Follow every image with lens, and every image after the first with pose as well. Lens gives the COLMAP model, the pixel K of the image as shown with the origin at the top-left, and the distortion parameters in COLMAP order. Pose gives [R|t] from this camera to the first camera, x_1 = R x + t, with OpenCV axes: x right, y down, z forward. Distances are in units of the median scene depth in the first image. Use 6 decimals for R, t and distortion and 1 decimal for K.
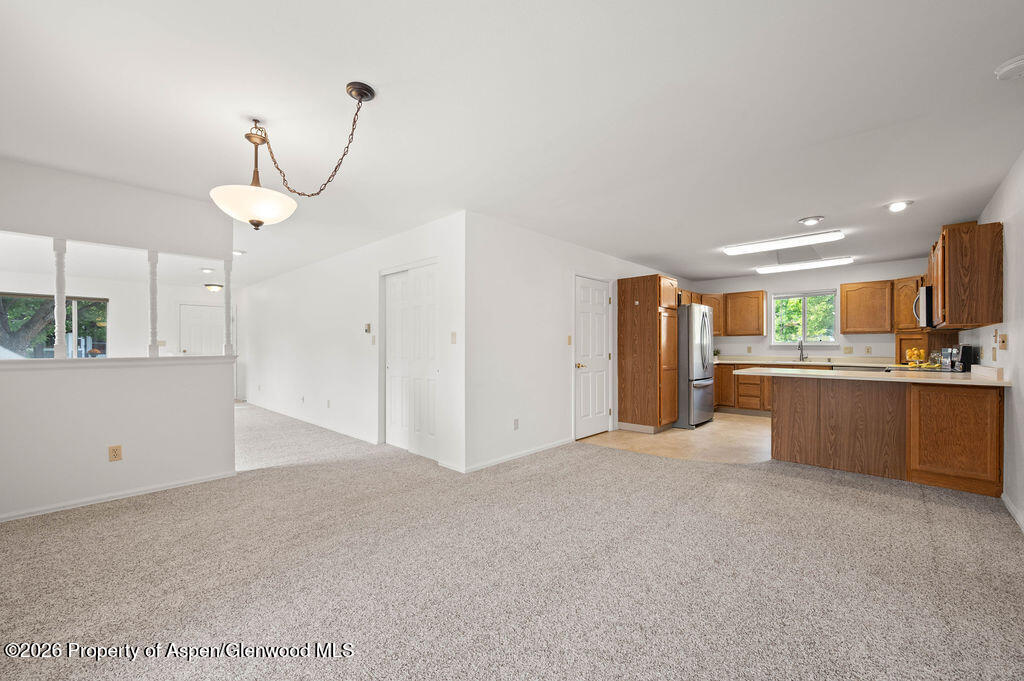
lens RADIAL K [[411.1, 0, 518.4], [0, 411.1, 347.7], [0, 0, 1]] dist [0.002386, -0.000991]
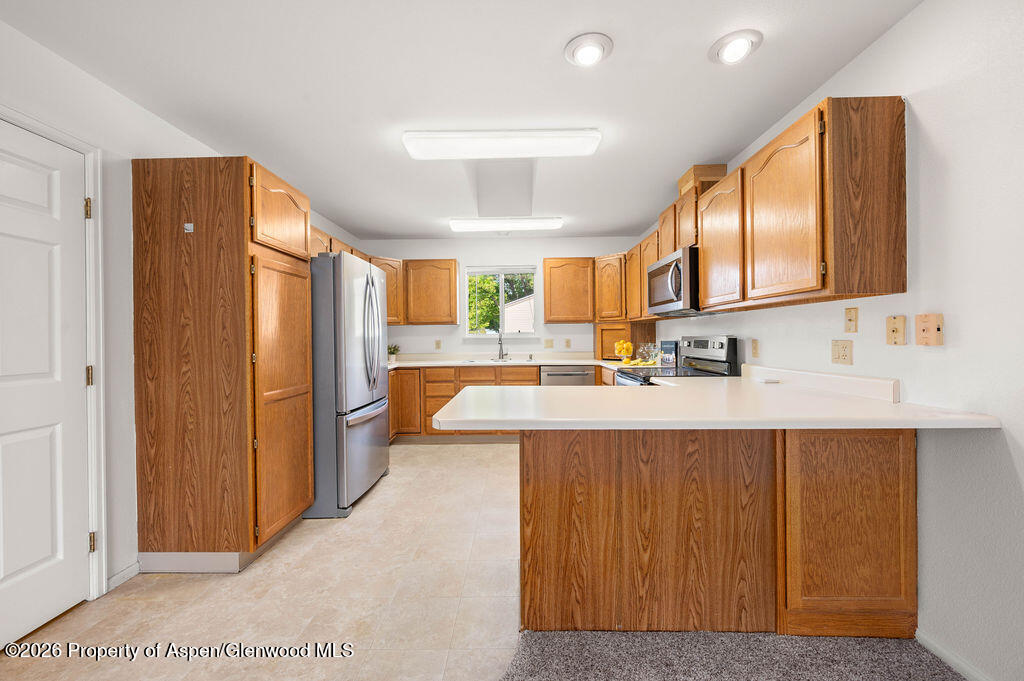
lens RADIAL K [[411.1, 0, 512.2], [0, 411.1, 337.5], [0, 0, 1]] dist [0.002386, -0.000991]
pose [[0.750346, -0.005992, 0.661018, 0.251141], [0.011150, 0.999931, -0.003592, -0.004376], [-0.660951, 0.010065, 0.750362, 0.506777]]
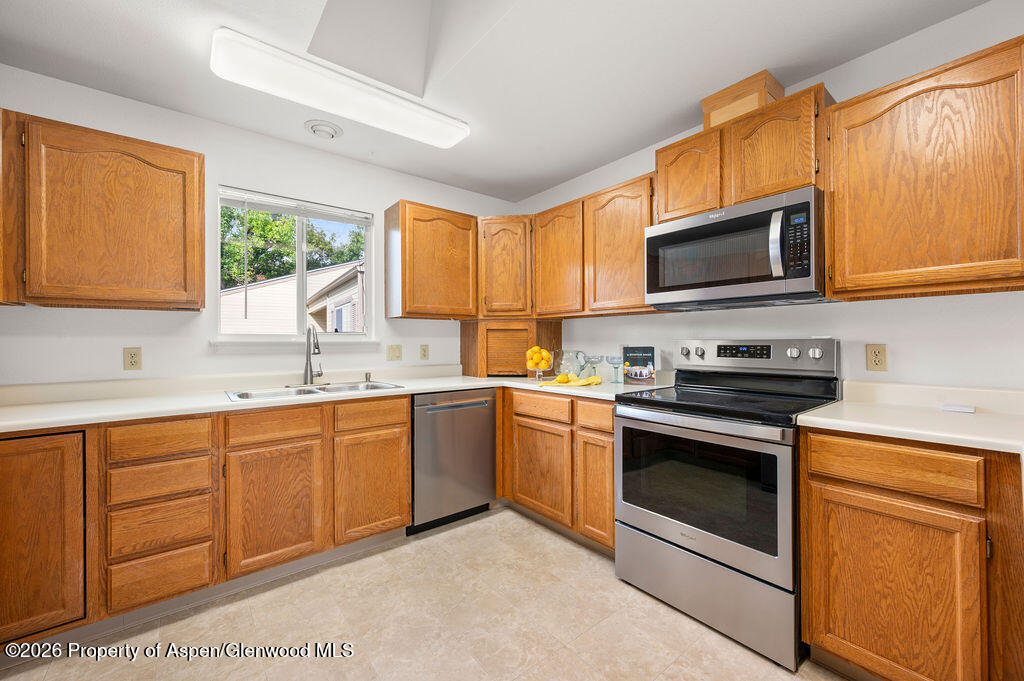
lens RADIAL K [[411.1, 0, 523.7], [0, 411.1, 339.4], [0, 0, 1]] dist [0.002386, -0.000991]
pose [[0.149791, 0.004461, 0.988708, 0.412051], [0.010161, 0.999930, -0.006051, -0.005112], [-0.988665, 0.010952, 0.149735, 0.885707]]
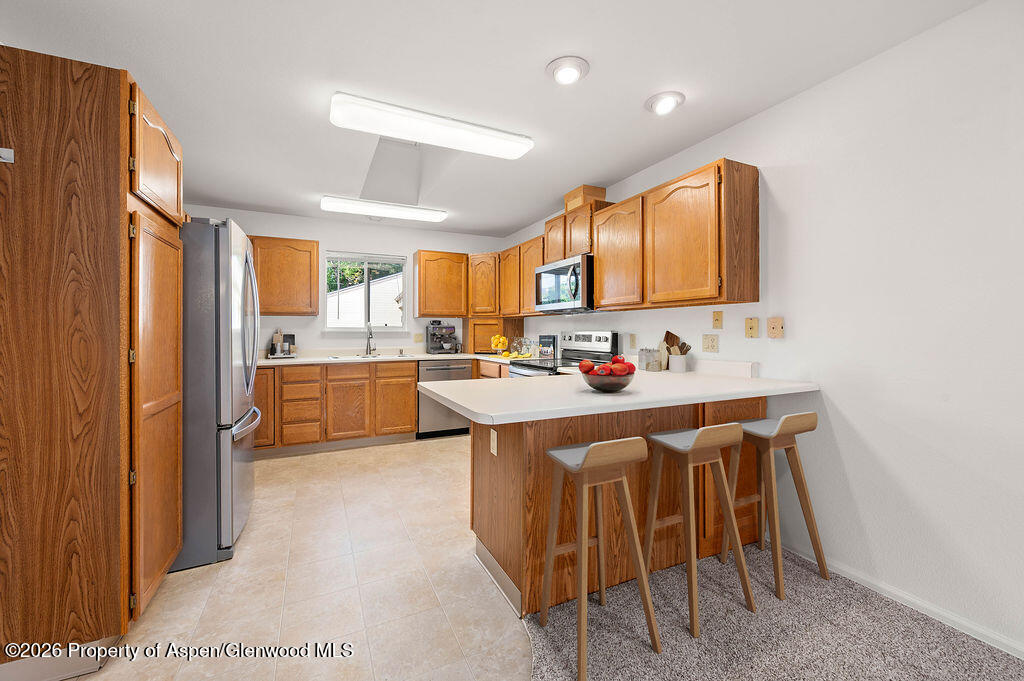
lens RADIAL K [[411.1, 0, 515.9], [0, 411.1, 328.5], [0, 0, 1]] dist [0.002386, -0.000991]
pose [[0.372237, 0.007029, 0.928111, 0.170874], [0.004723, 0.999944, -0.009468, -0.004036], [-0.928126, 0.007908, 0.372183, 0.610691]]
